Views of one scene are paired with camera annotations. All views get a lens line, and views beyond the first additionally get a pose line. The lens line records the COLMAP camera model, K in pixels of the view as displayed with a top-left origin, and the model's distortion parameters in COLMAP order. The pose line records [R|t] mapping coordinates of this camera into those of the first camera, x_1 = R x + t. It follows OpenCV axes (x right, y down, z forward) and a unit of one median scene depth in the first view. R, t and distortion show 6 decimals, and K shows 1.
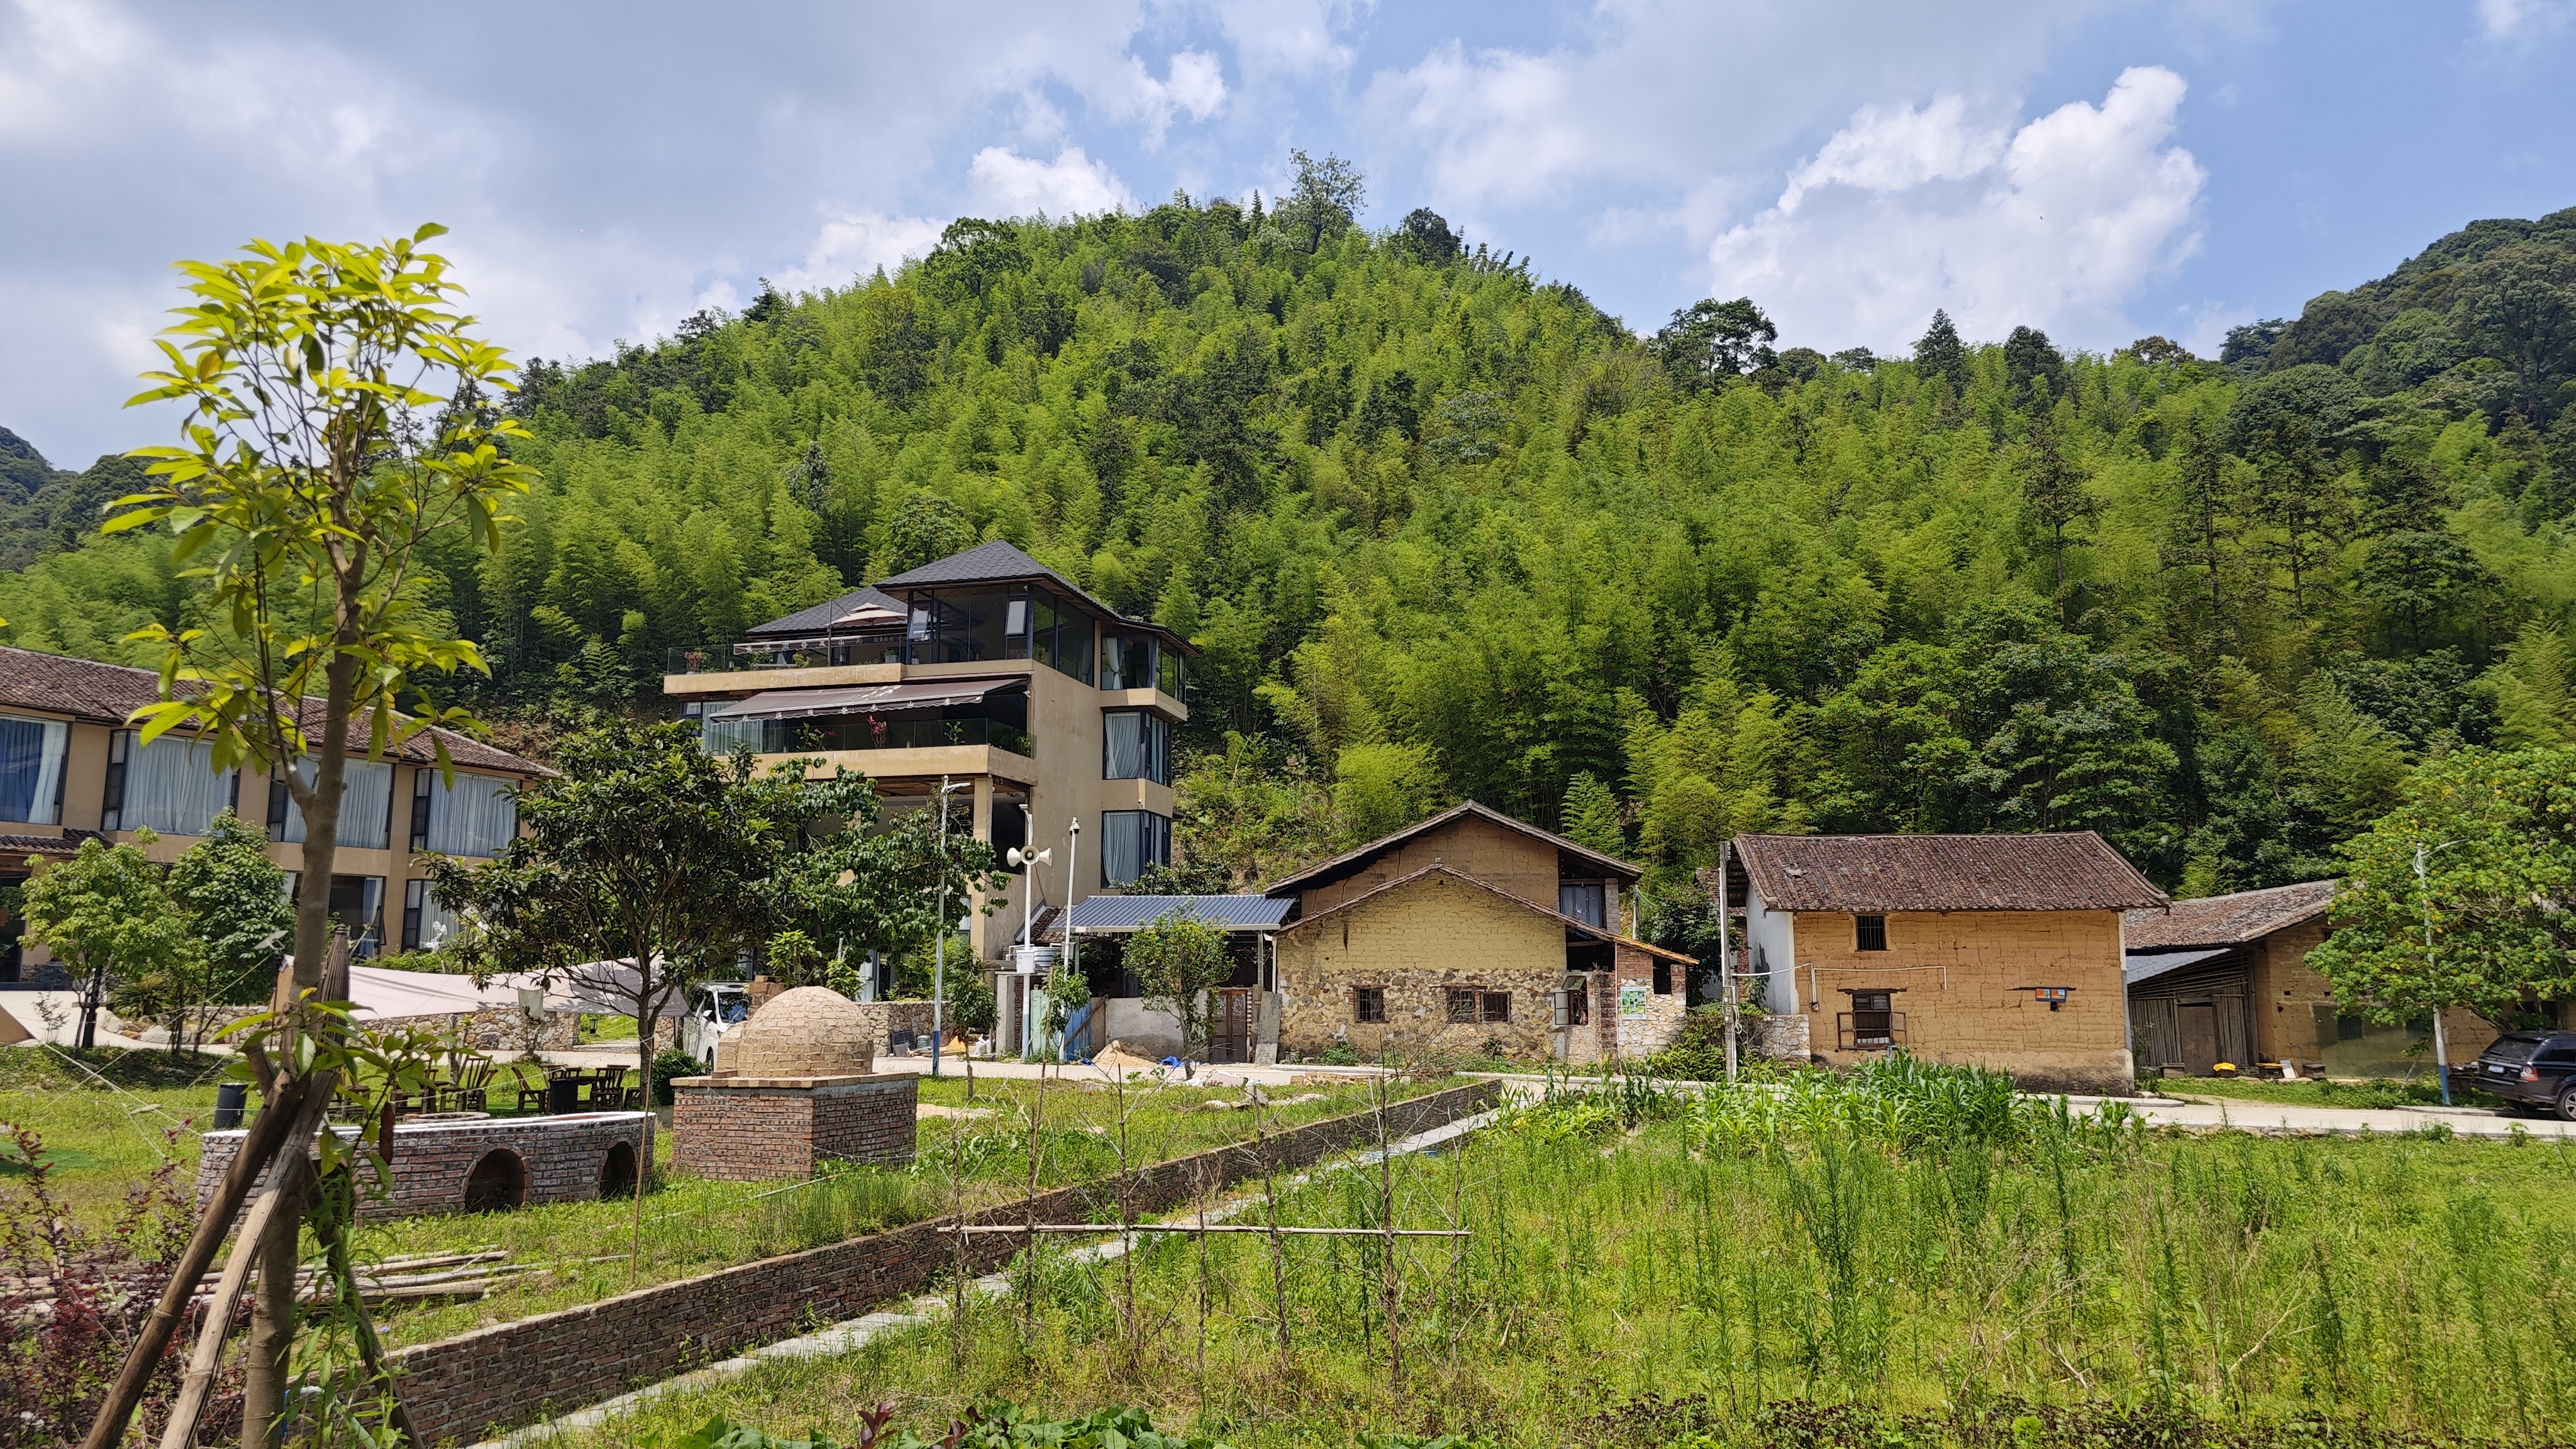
lens RADIAL K [[1683.5, 0, 1288.0], [0, 1683.5, 724.5], [0, 0, 1]] dist [0.018950, 0.018739]
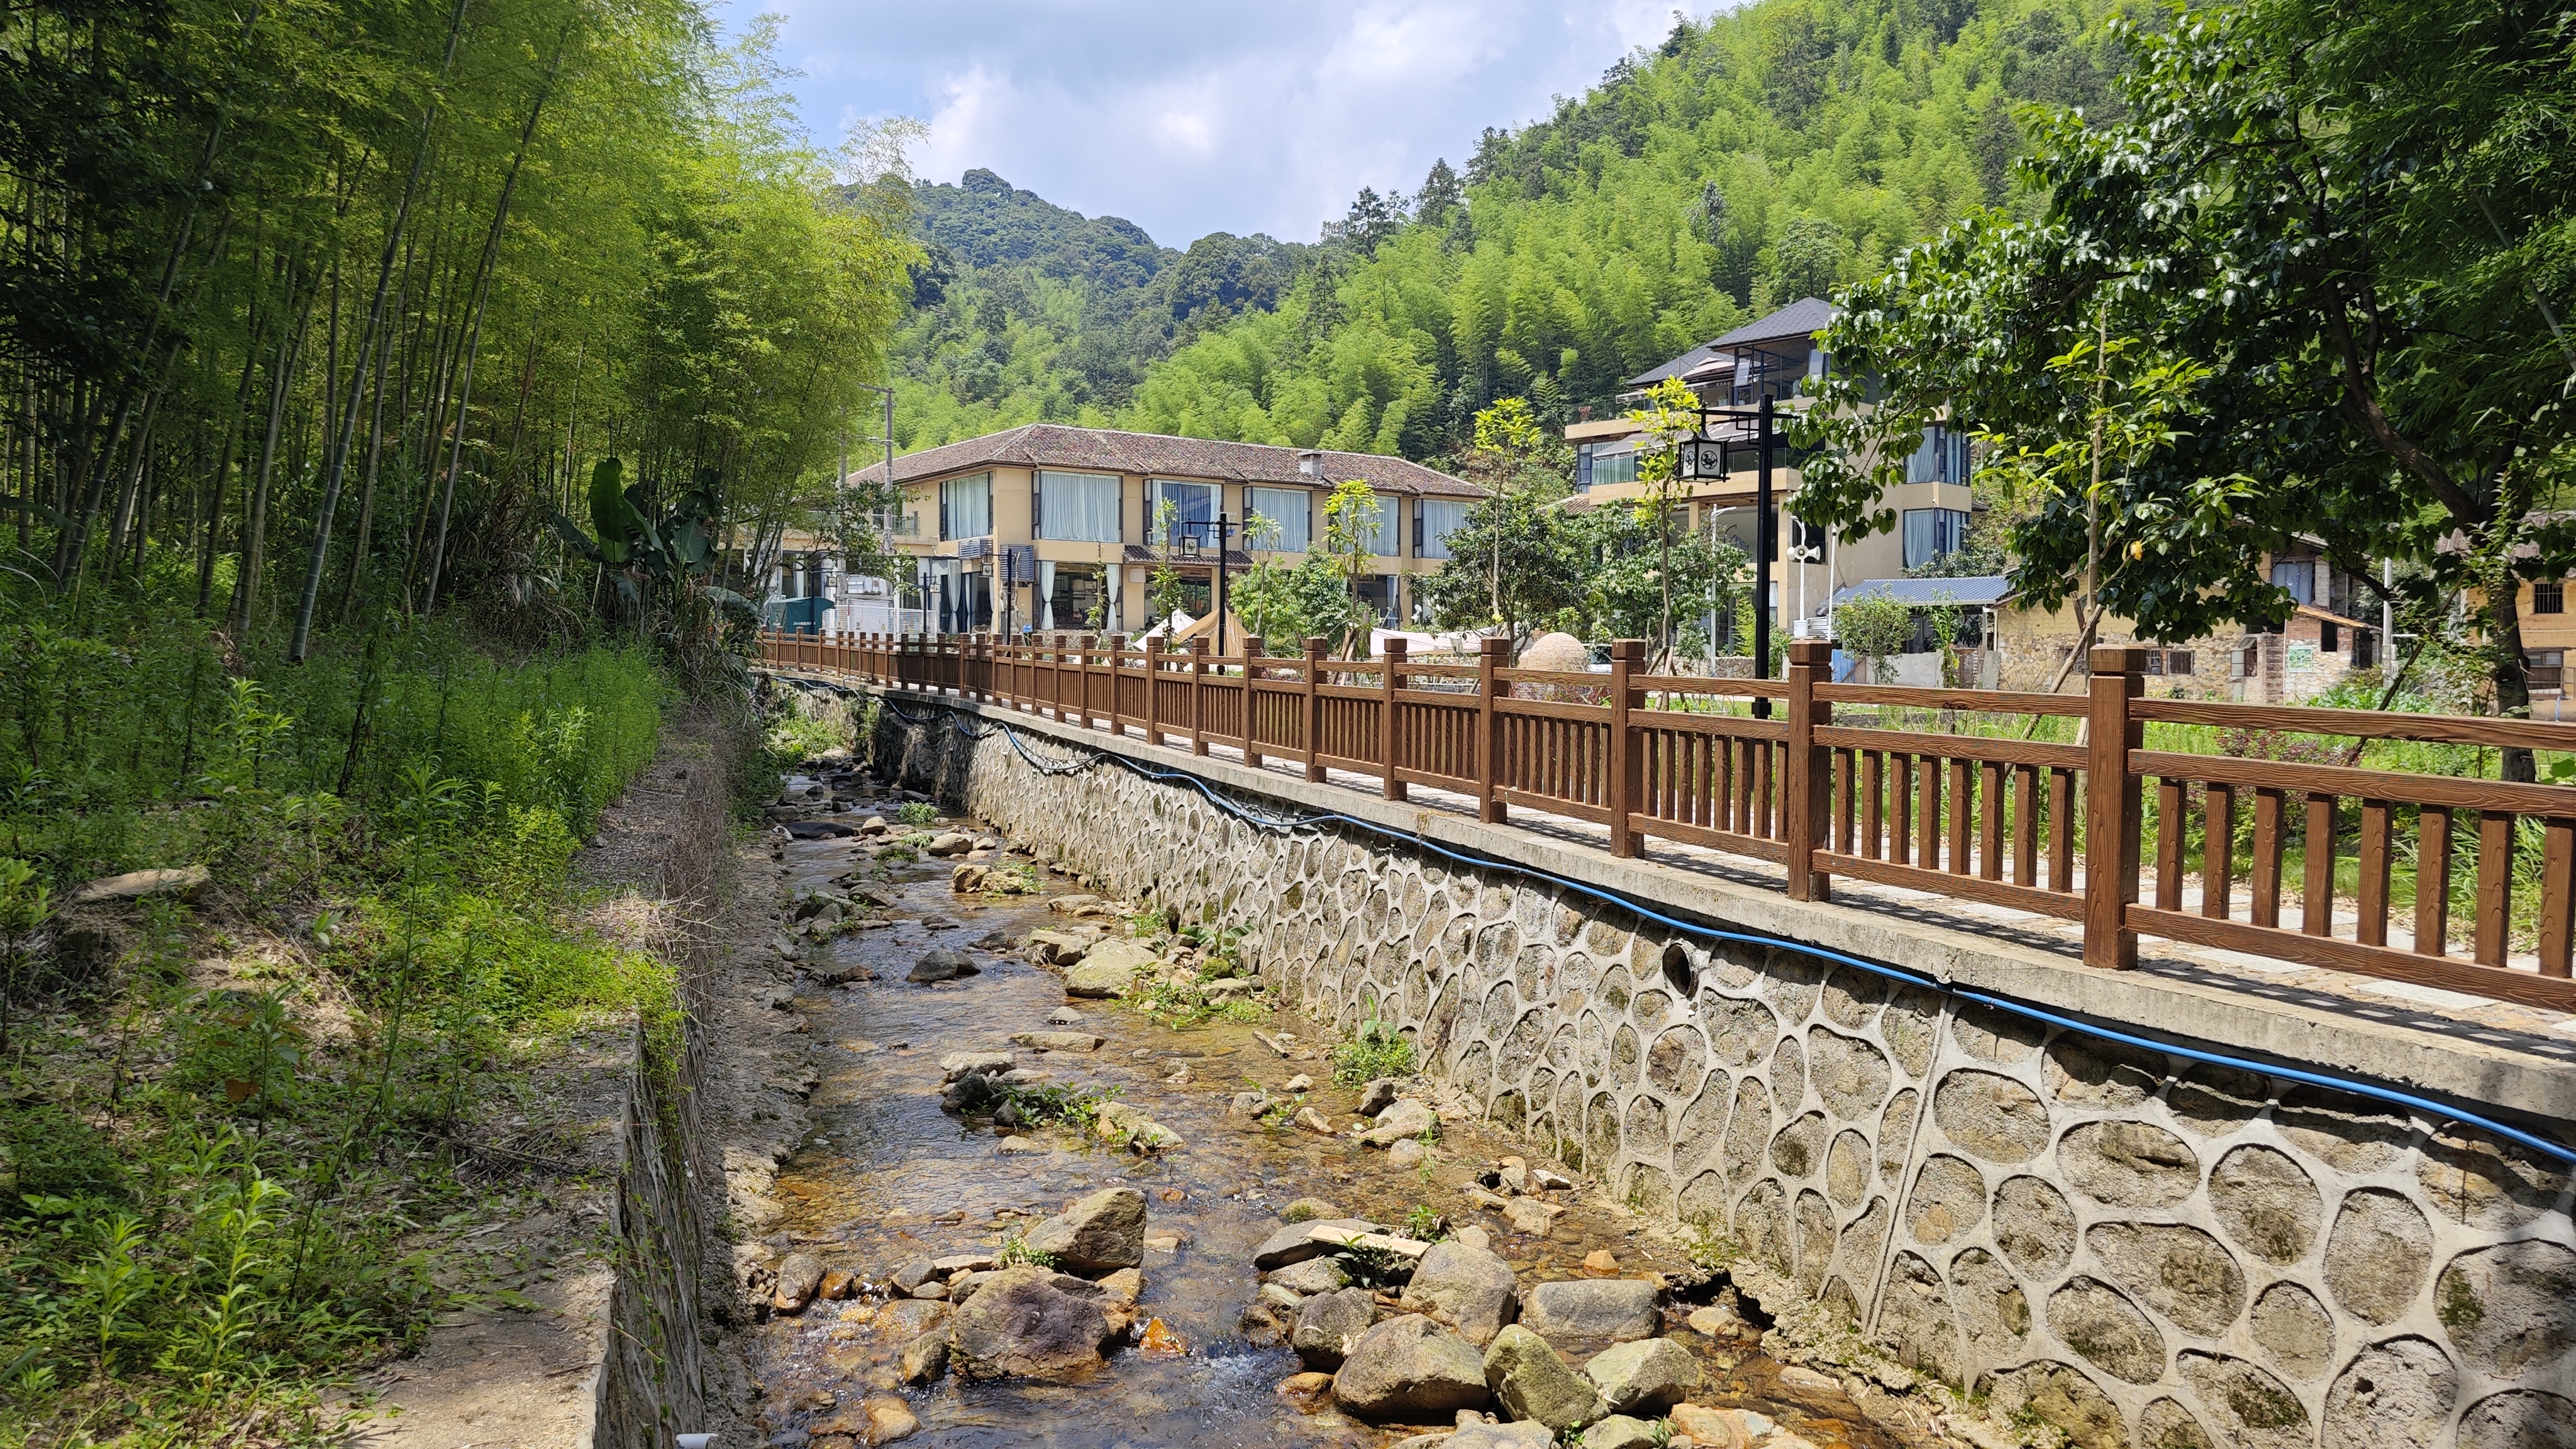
lens RADIAL K [[1756.9, 0, 1288.0], [0, 1756.9, 724.5], [0, 0, 1]] dist [-0.003188, 0.000342]
pose [[0.847359, 0.022193, -0.530556, 0.111755], [0.076111, 0.983735, 0.162707, -0.021715], [0.525537, -0.178252, 0.831887, -0.193351]]
